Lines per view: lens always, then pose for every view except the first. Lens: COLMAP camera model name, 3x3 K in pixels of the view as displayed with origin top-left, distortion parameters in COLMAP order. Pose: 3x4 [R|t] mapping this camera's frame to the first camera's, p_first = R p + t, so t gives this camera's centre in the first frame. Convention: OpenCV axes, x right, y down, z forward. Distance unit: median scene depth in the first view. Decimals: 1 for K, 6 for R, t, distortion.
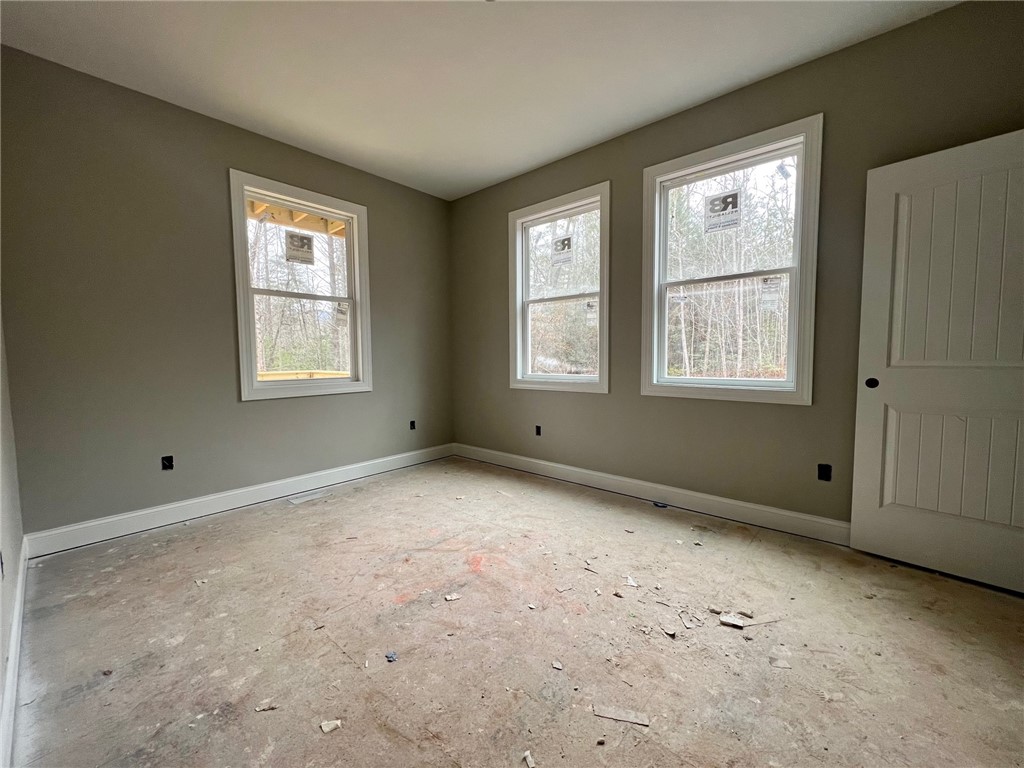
lens RADIAL K [[415.8, 0, 500.7], [0, 415.8, 375.6], [0, 0, 1]] dist [-0.004052, 0.000550]
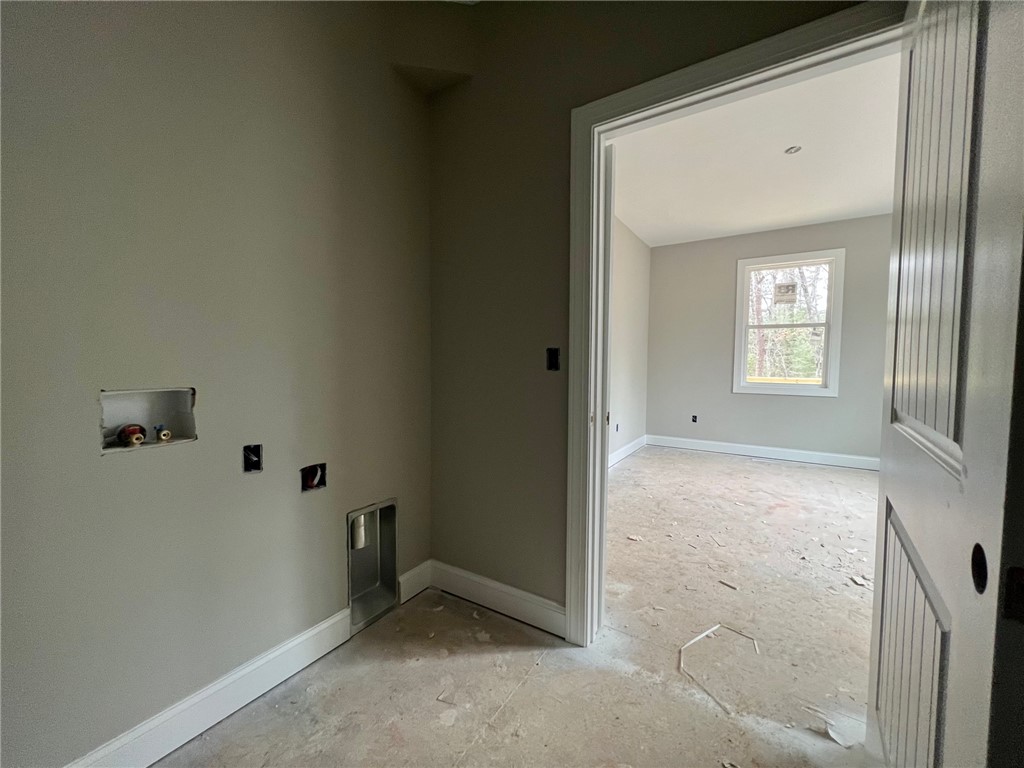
lens RADIAL K [[415.8, 0, 513.5], [0, 415.8, 374.1], [0, 0, 1]] dist [-0.004052, 0.000550]
pose [[0.166851, 0.048824, -0.984773, 1.001969], [-0.063095, 0.997255, 0.038753, -0.025715], [0.983961, 0.055668, 0.169473, -0.207360]]
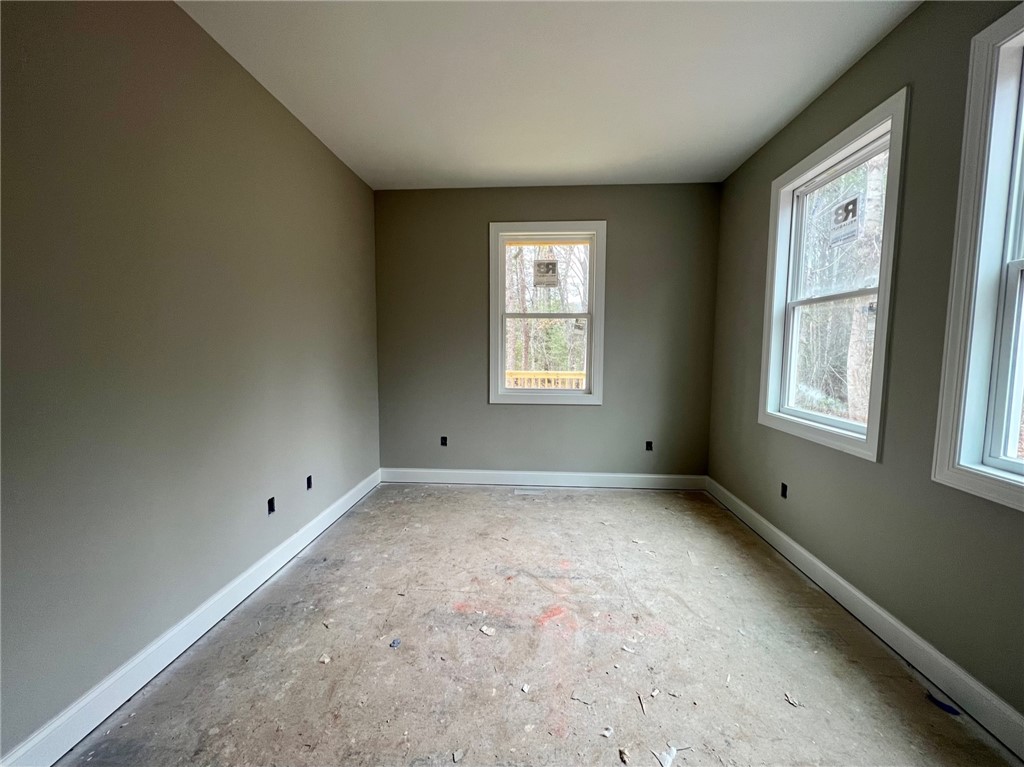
lens RADIAL K [[415.8, 0, 508.6], [0, 415.8, 375.5], [0, 0, 1]] dist [-0.004052, 0.000550]
pose [[0.612908, 0.065509, -0.787434, 0.462559], [-0.044710, 0.997836, 0.048213, -0.098632], [0.788888, 0.005656, 0.614511, 0.278396]]
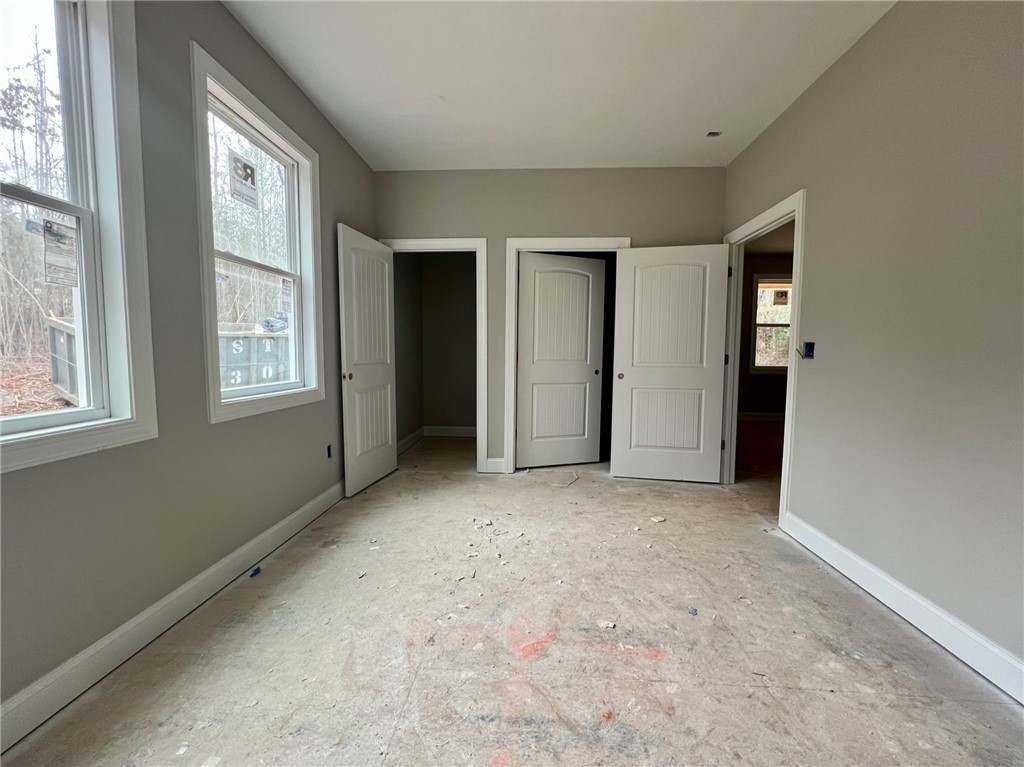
lens RADIAL K [[415.8, 0, 526.2], [0, 415.8, 372.9], [0, 0, 1]] dist [-0.004052, 0.000550]
pose [[-0.646303, -0.037654, 0.762151, -0.463635], [0.032002, 0.996566, 0.076374, -0.065510], [-0.762409, 0.073751, -0.642878, 1.150557]]
